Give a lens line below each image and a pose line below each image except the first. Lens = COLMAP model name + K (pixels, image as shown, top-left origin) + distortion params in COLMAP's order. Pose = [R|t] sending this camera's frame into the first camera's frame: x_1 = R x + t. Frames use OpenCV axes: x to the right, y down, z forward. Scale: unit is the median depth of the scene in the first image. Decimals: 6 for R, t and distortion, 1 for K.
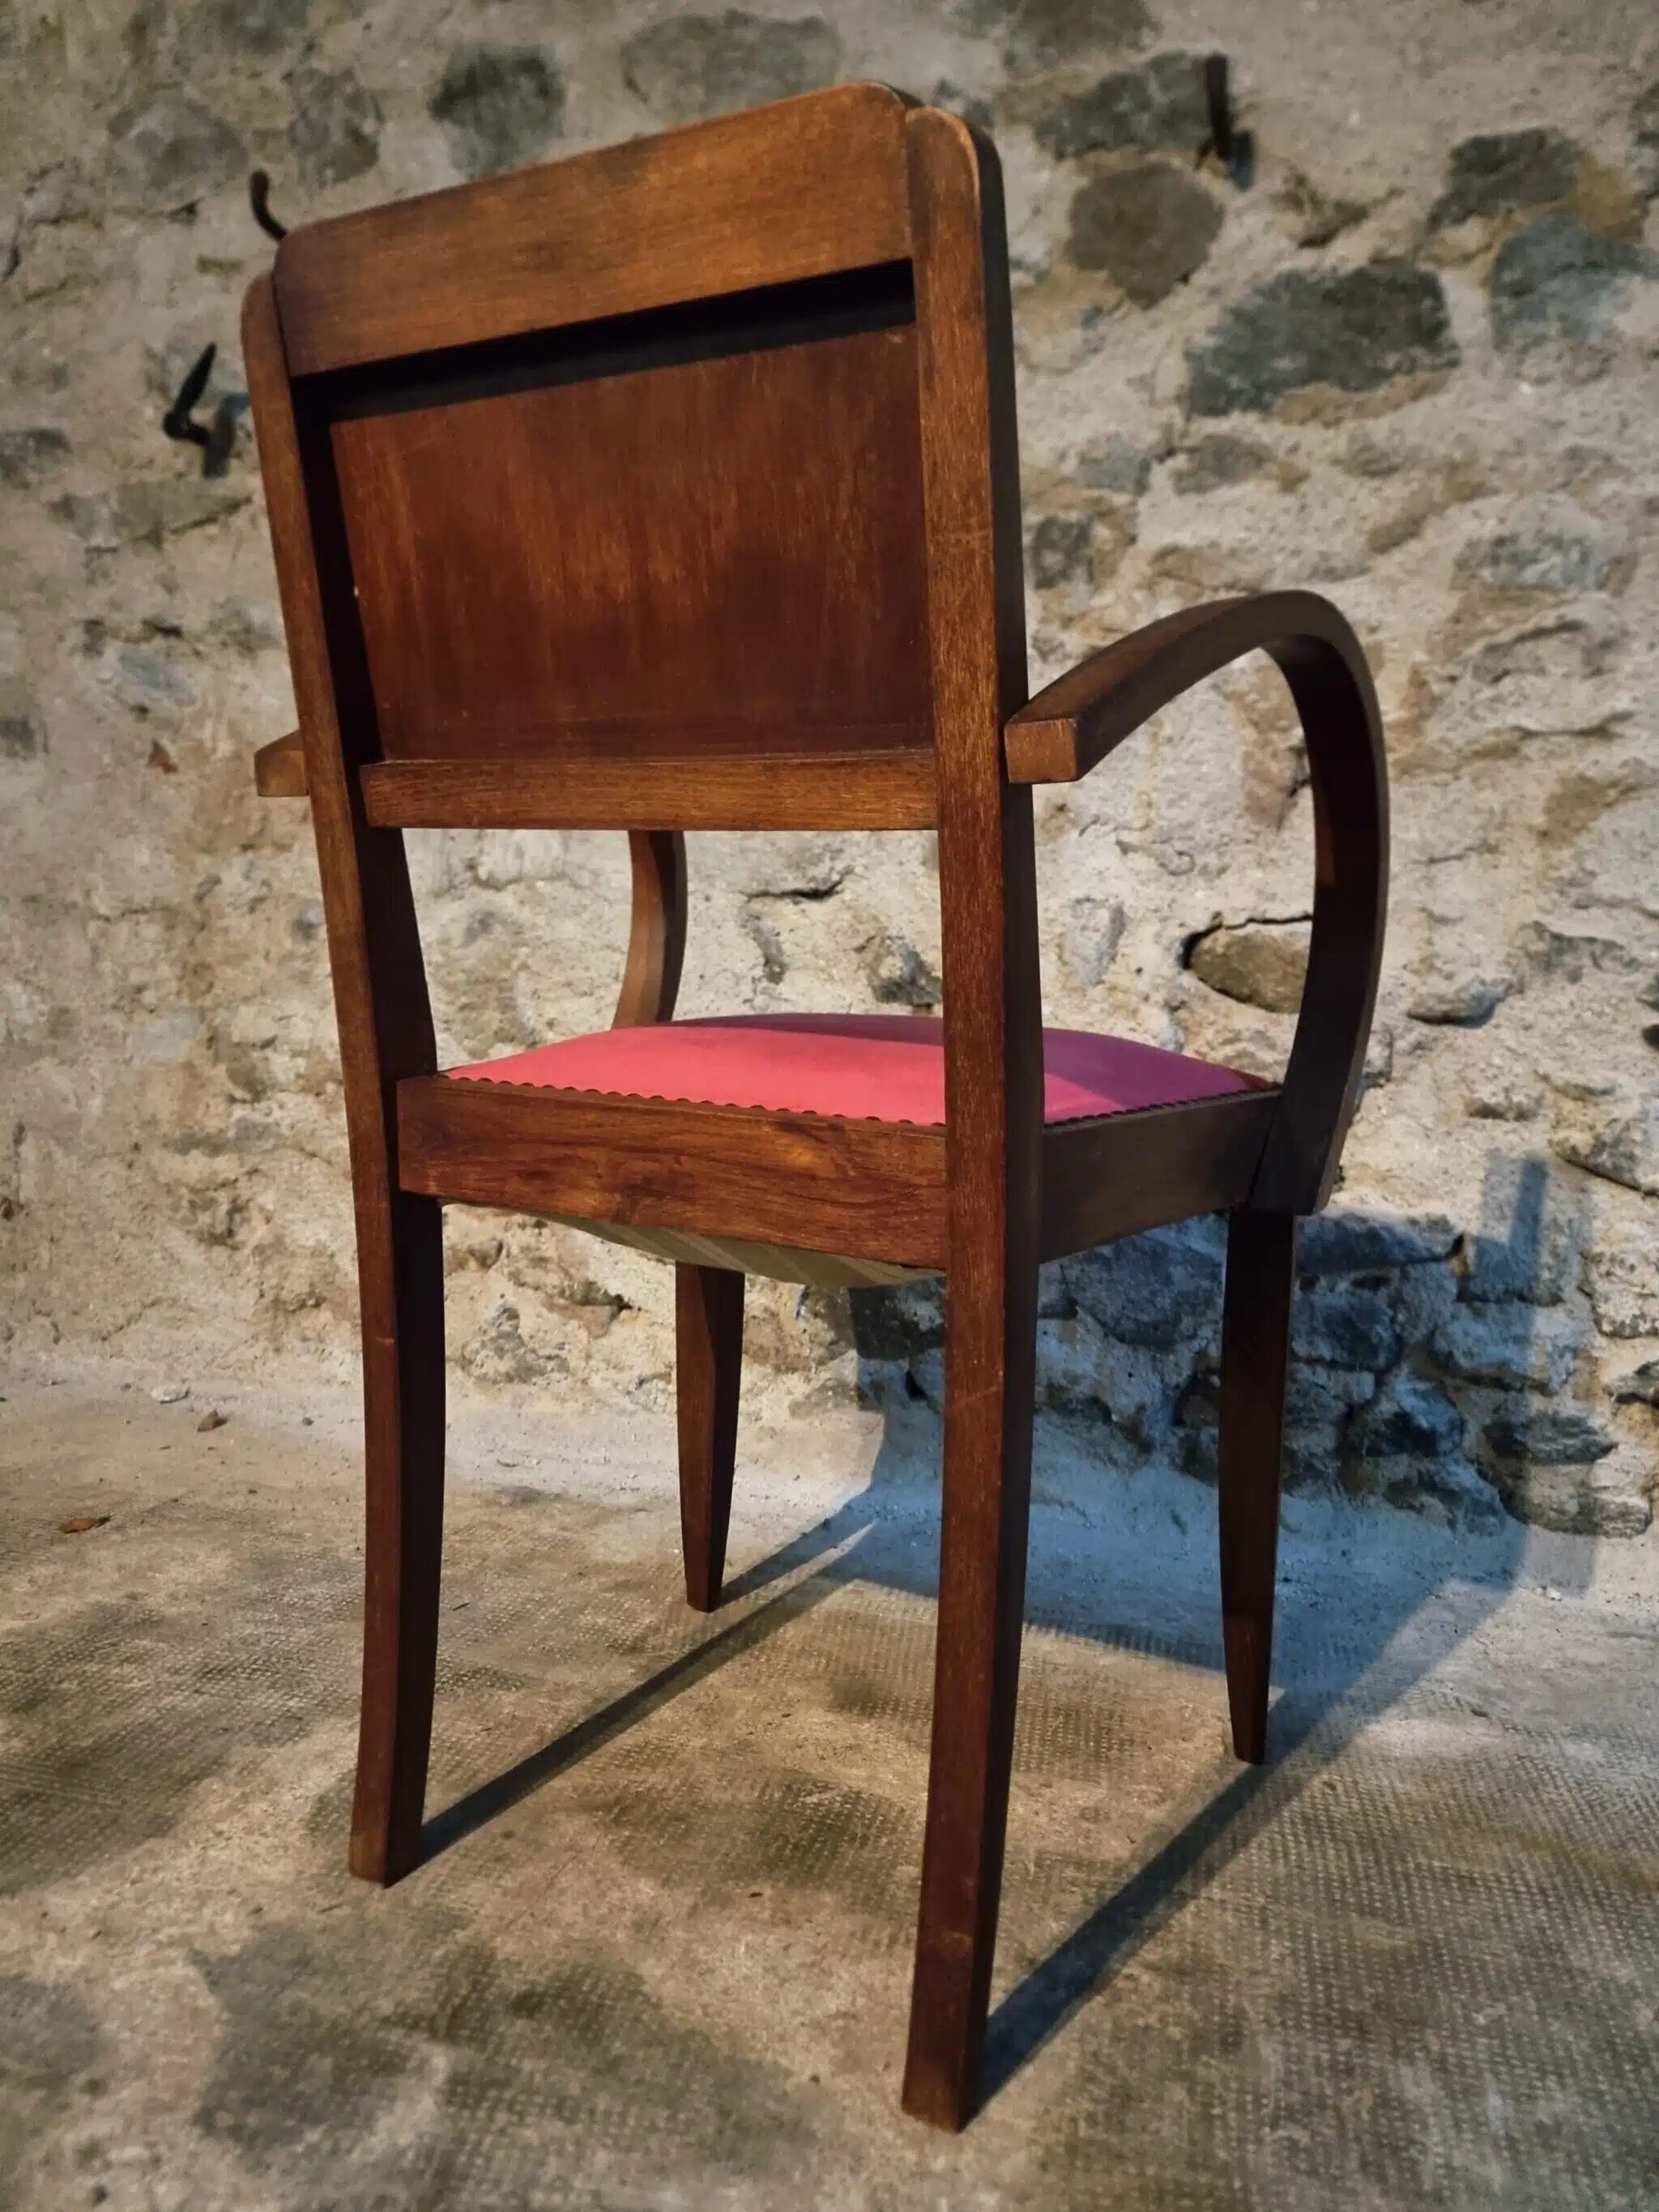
lens RADIAL K [[1566.6, 0, 803.4], [0, 1566.6, 1106.9], [0, 0, 1]] dist [0.069373, -0.070652]
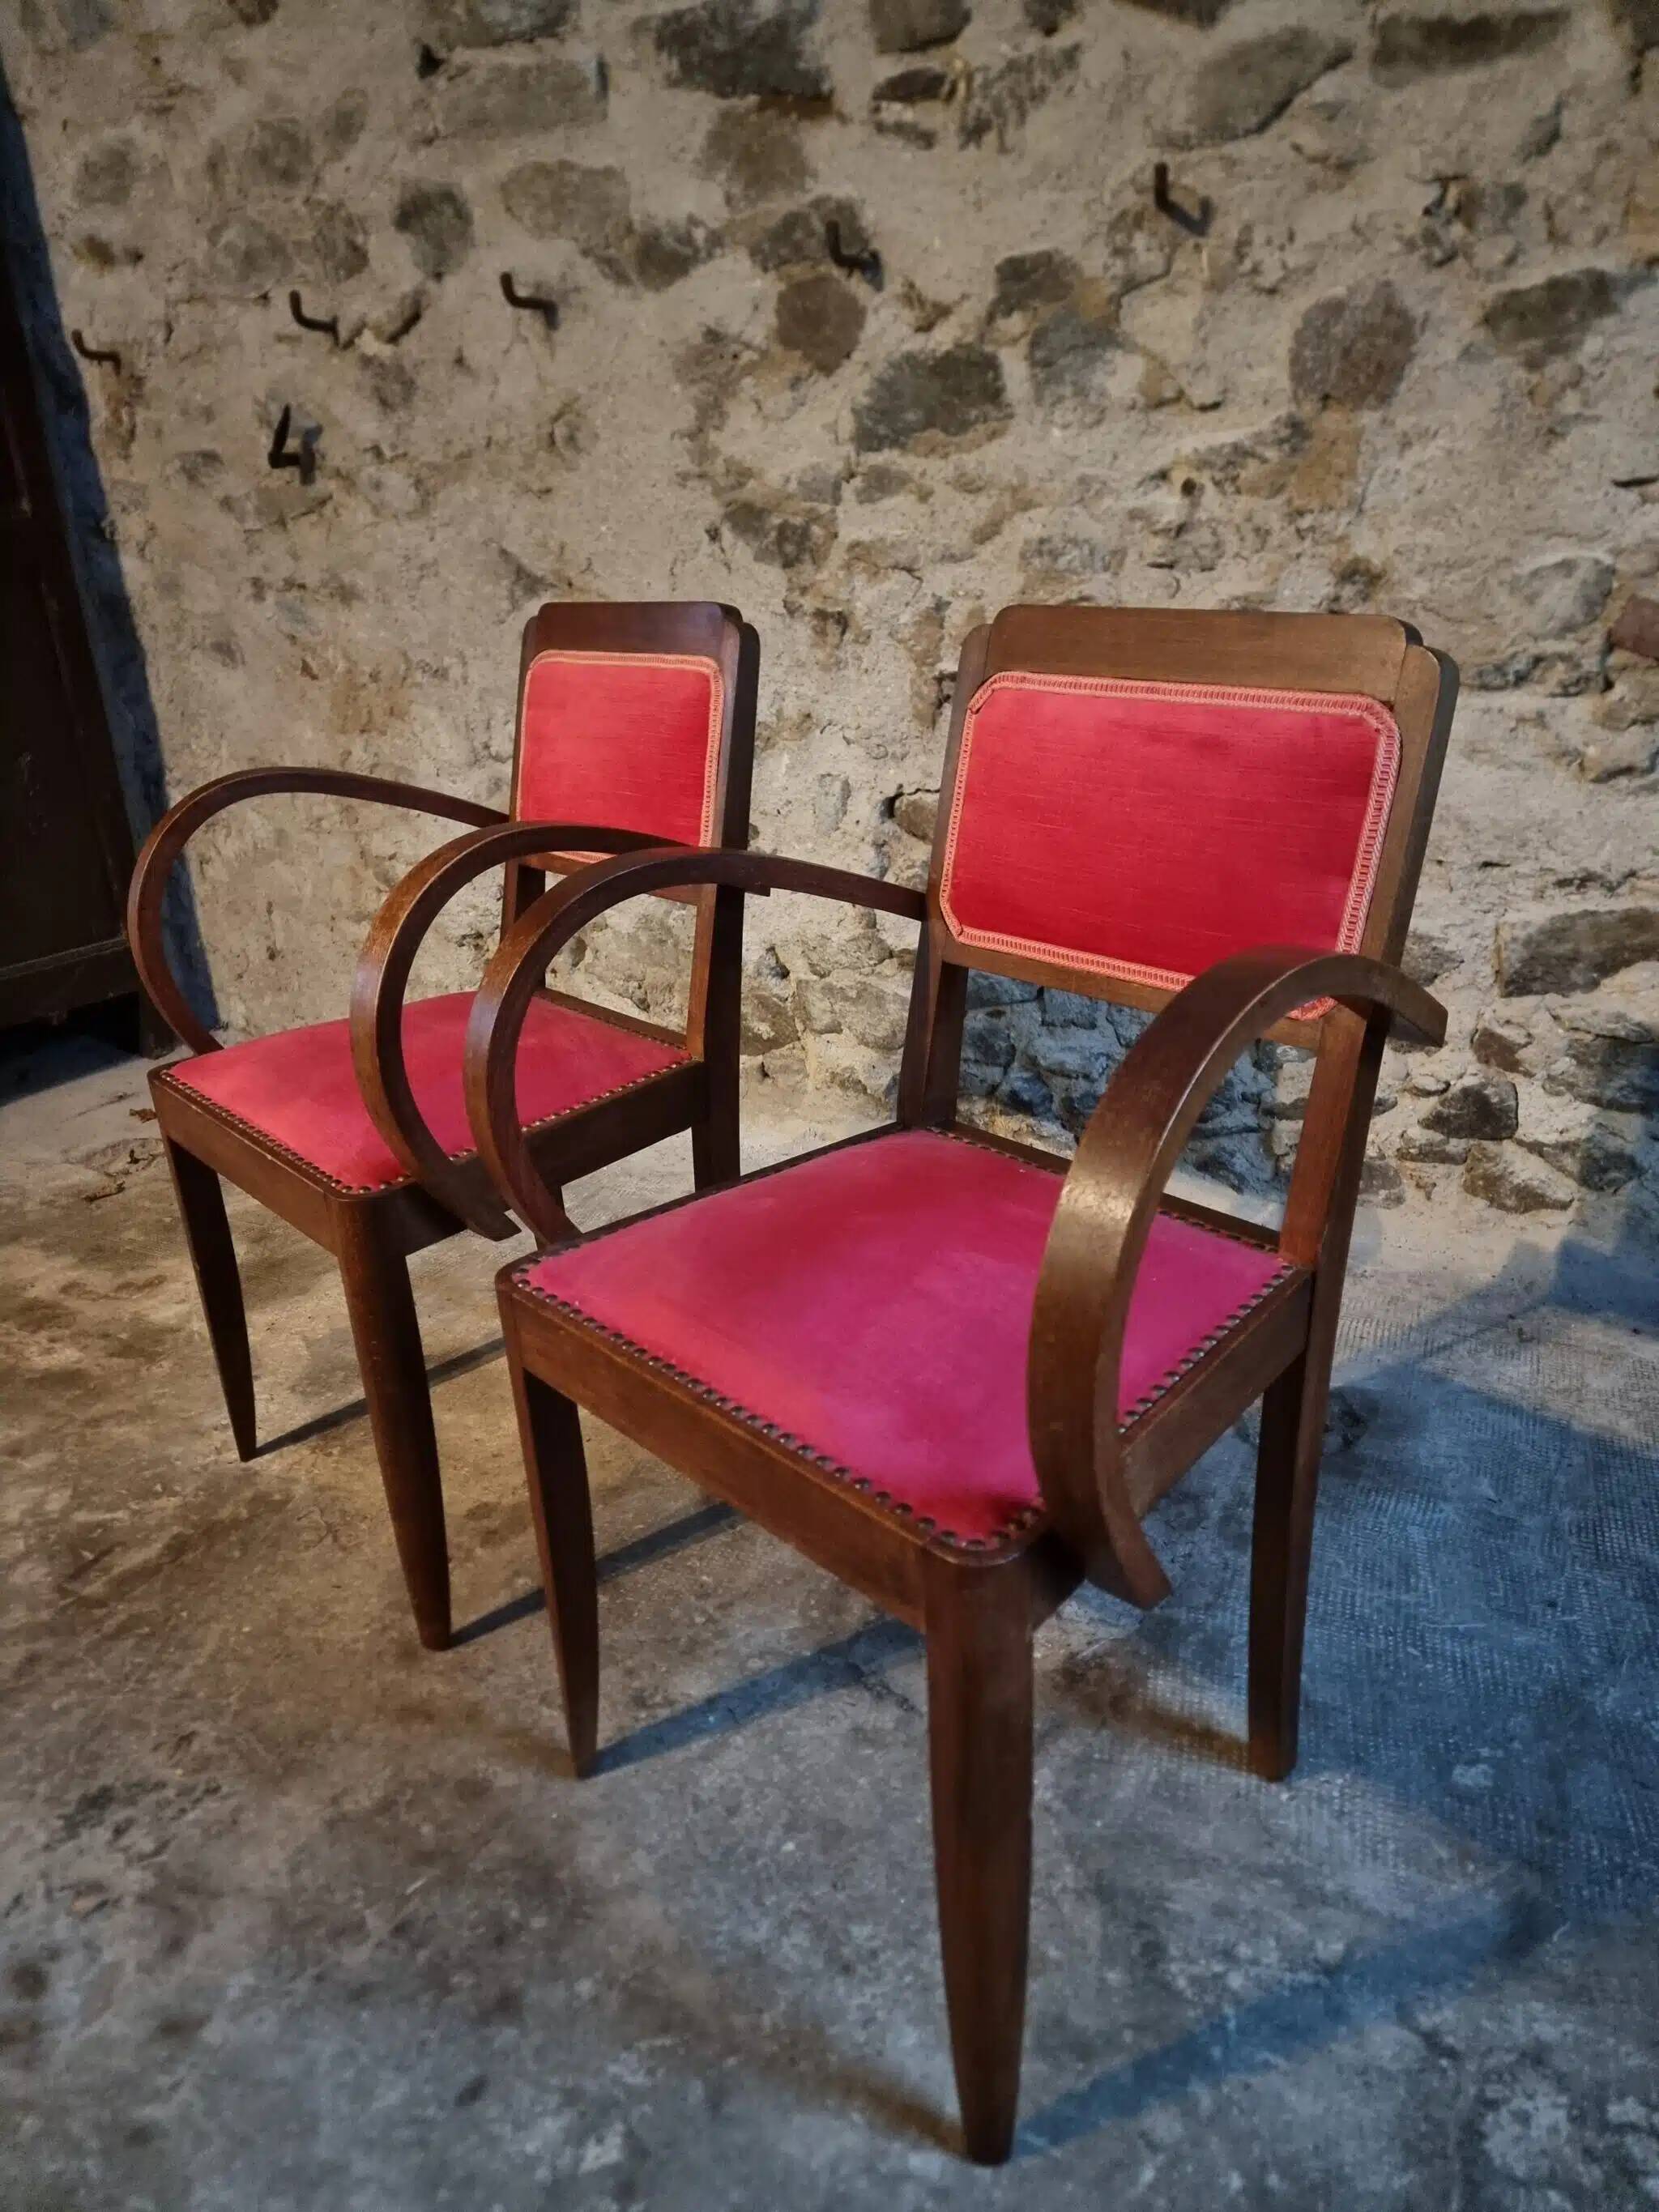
lens RADIAL K [[1526.0, 0, 826.5], [0, 1526.0, 1122.2], [0, 0, 1]] dist [0.061047, -0.056392]
pose [[0.977988, 0.002032, -0.208650, 0.521296], [0.053917, 0.963532, 0.262104, -0.206817], [0.201573, -0.267584, 0.942214, -0.561198]]
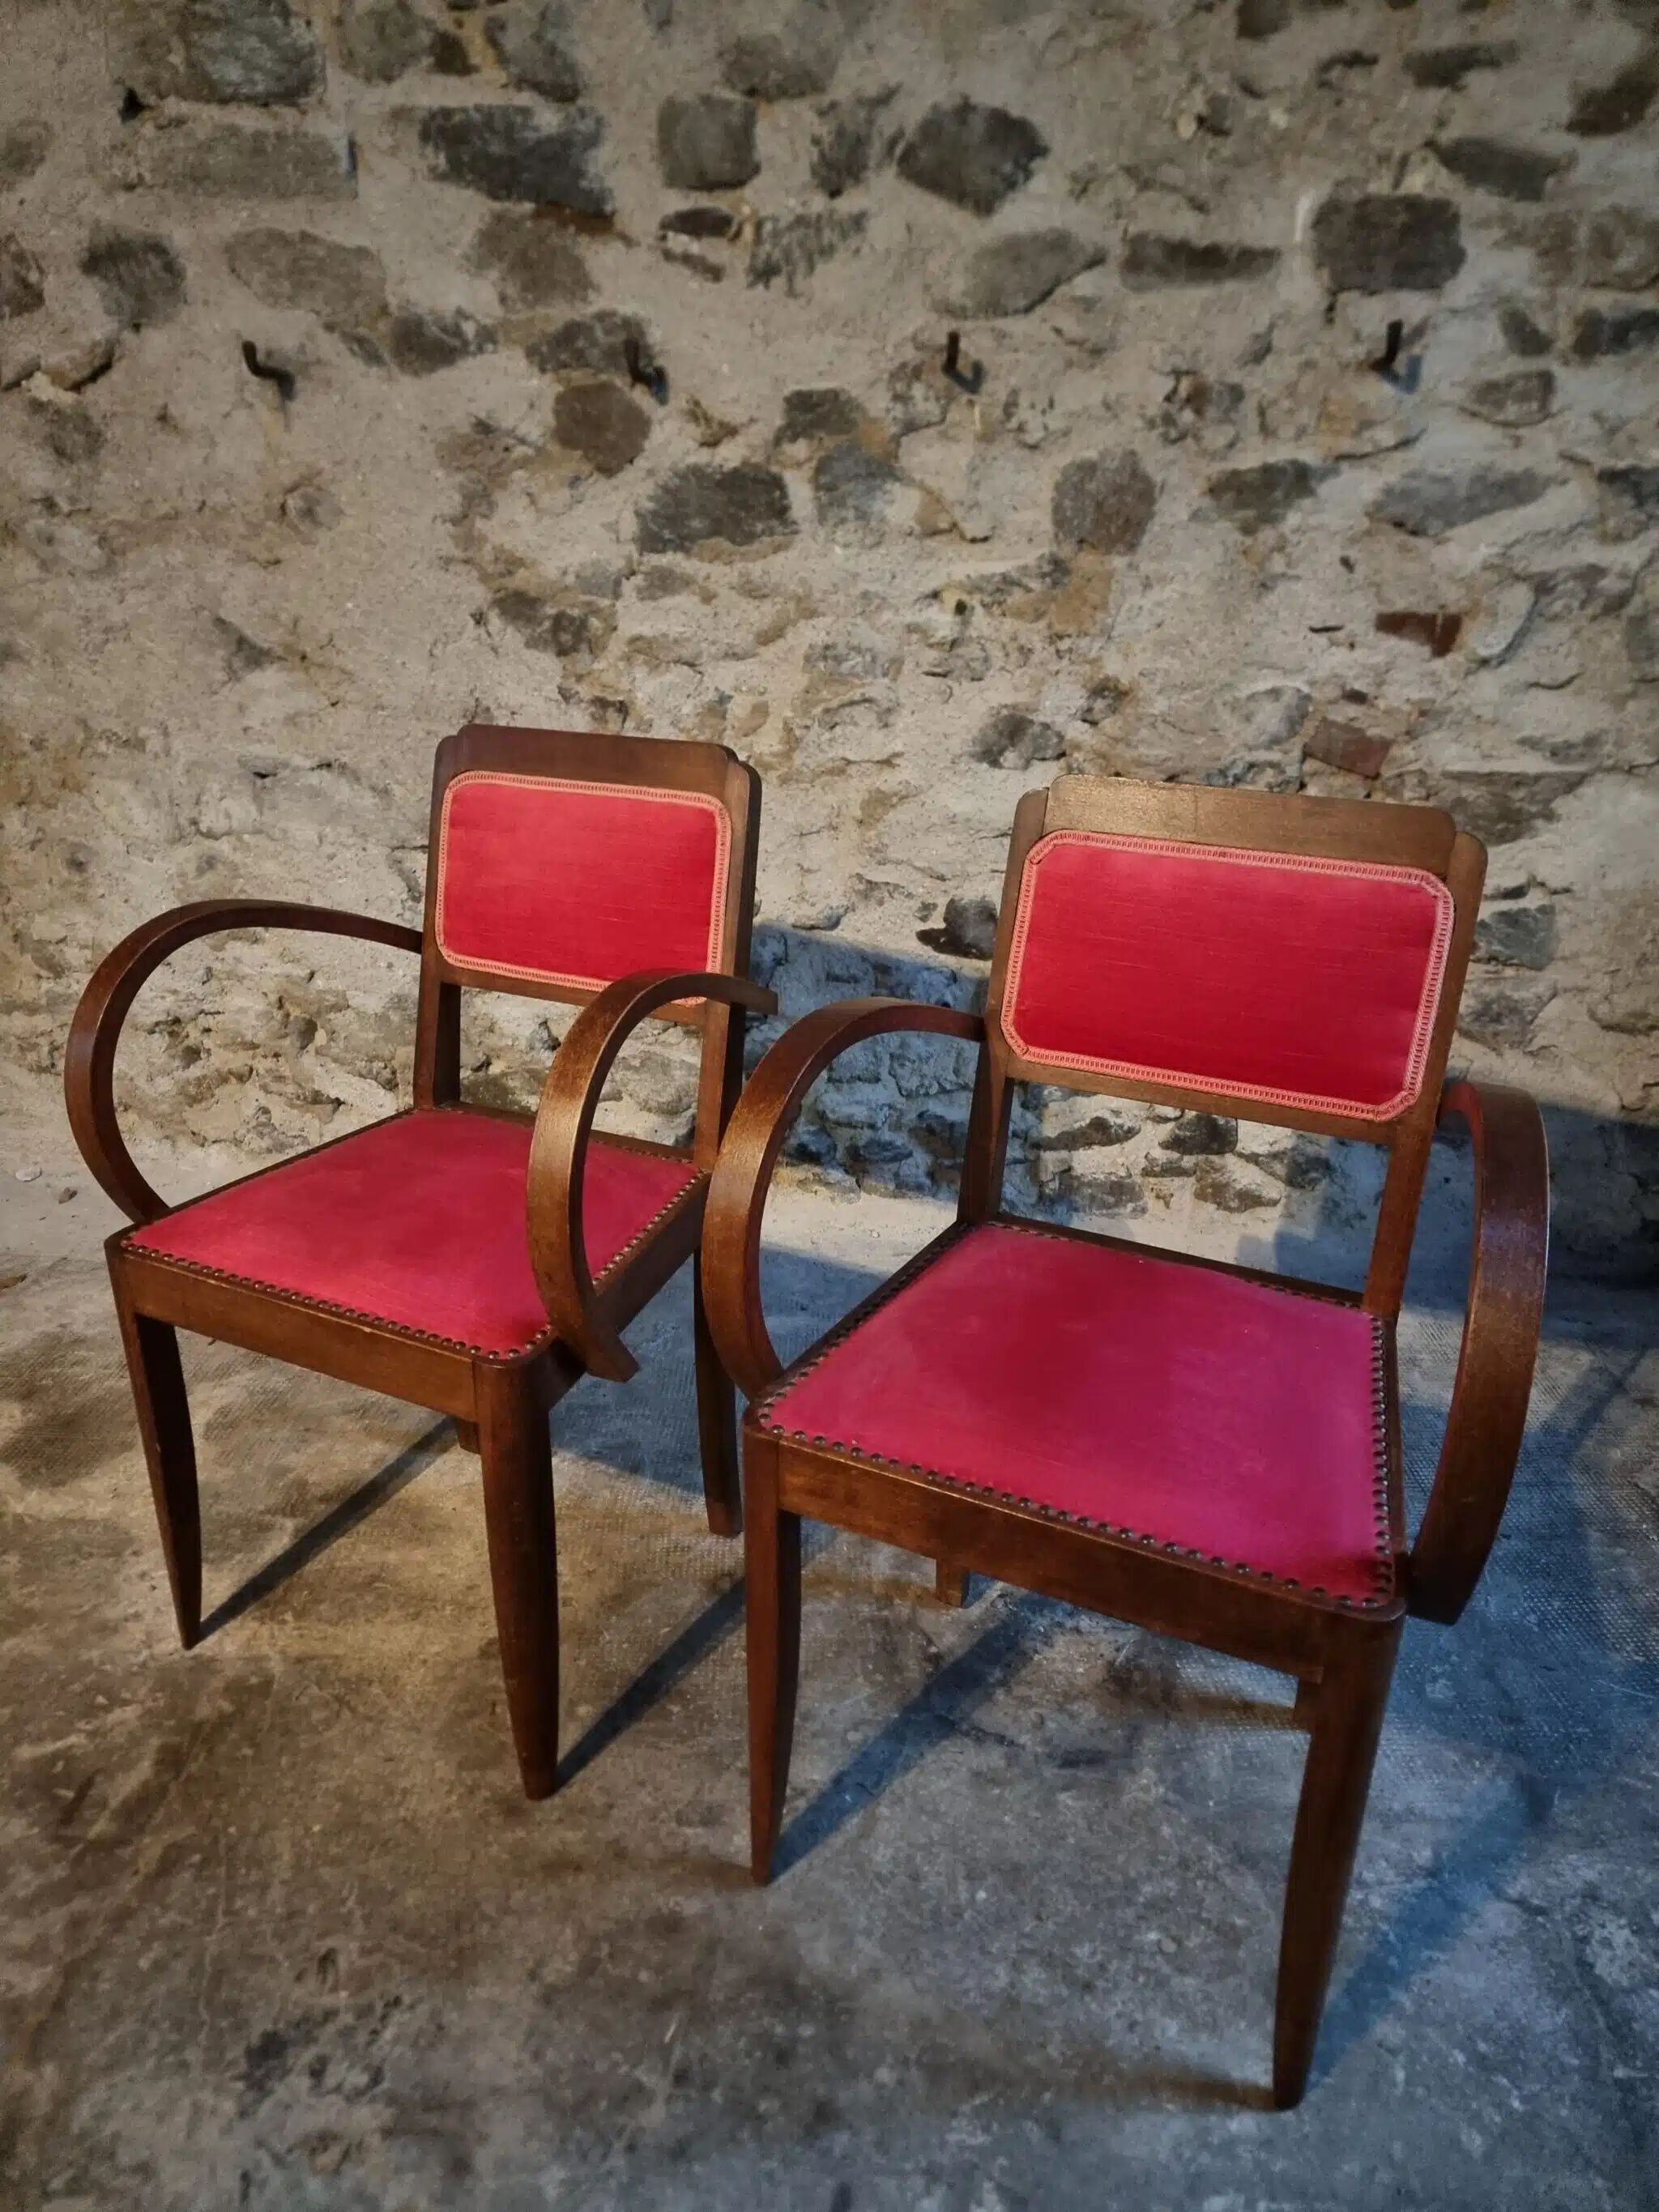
lens RADIAL K [[1525.0, 0, 813.2], [0, 1525.0, 1095.7], [0, 0, 1]] dist [0.070853, -0.068349]
pose [[0.983288, -0.084627, 0.161195, 0.119256], [0.038449, 0.961956, 0.270487, -0.323559], [-0.177953, -0.259769, 0.949133, -0.617217]]
